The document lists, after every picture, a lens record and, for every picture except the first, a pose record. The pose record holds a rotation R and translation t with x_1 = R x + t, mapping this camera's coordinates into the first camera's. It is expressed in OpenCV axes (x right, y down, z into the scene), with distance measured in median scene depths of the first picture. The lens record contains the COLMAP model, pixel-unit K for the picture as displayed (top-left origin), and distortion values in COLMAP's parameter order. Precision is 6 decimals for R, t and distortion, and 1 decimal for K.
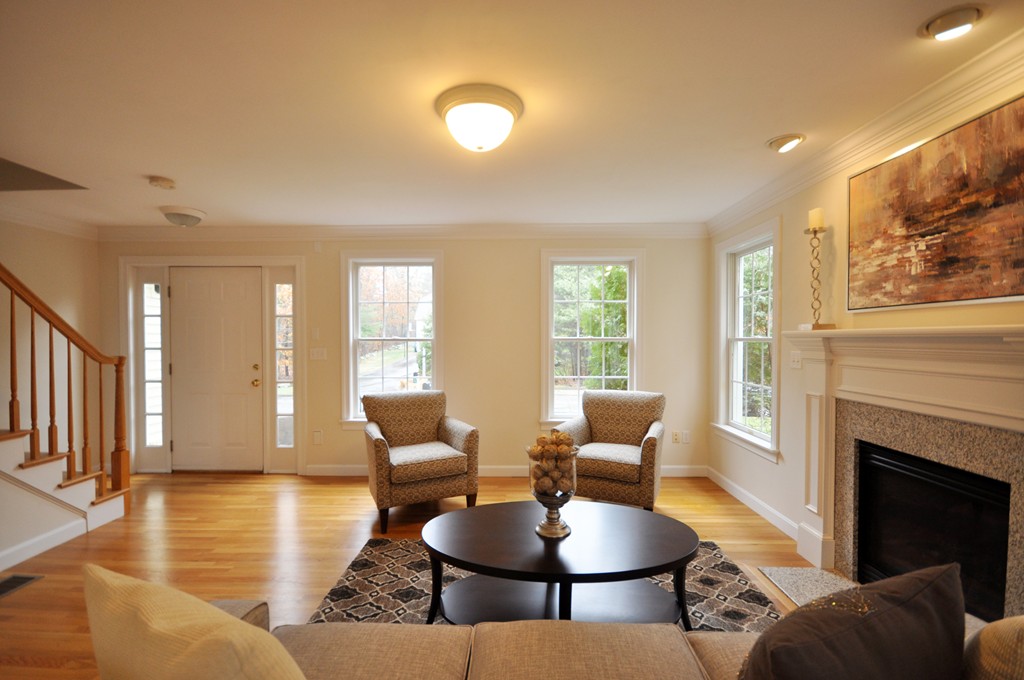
lens RADIAL K [[454.3, 0, 519.3], [0, 454.3, 345.6], [0, 0, 1]] dist [0.003505, -0.010418]
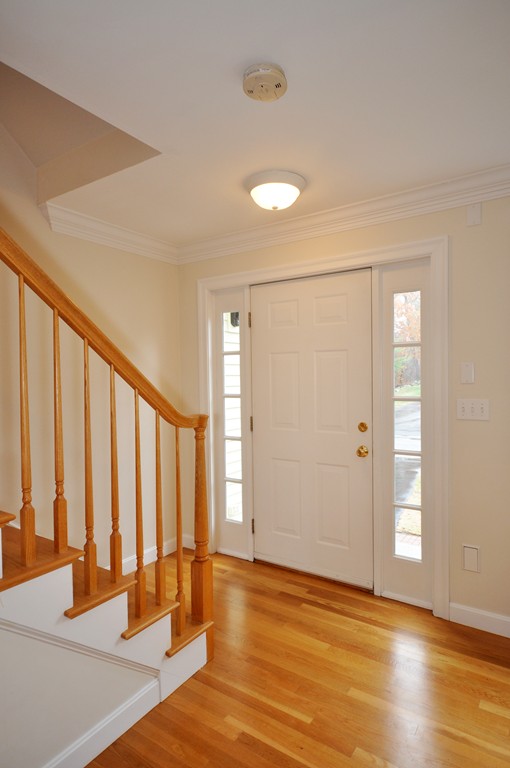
lens RADIAL K [[422.6, 0, 255.0], [0, 422.6, 384.0], [0, 0, 1]] dist [0.000672, 0.001436]
pose [[0.831693, -0.001928, -0.555233, -0.390598], [0.006830, 0.999954, 0.006759, -0.019343], [0.555194, -0.009413, 0.831667, 0.438808]]
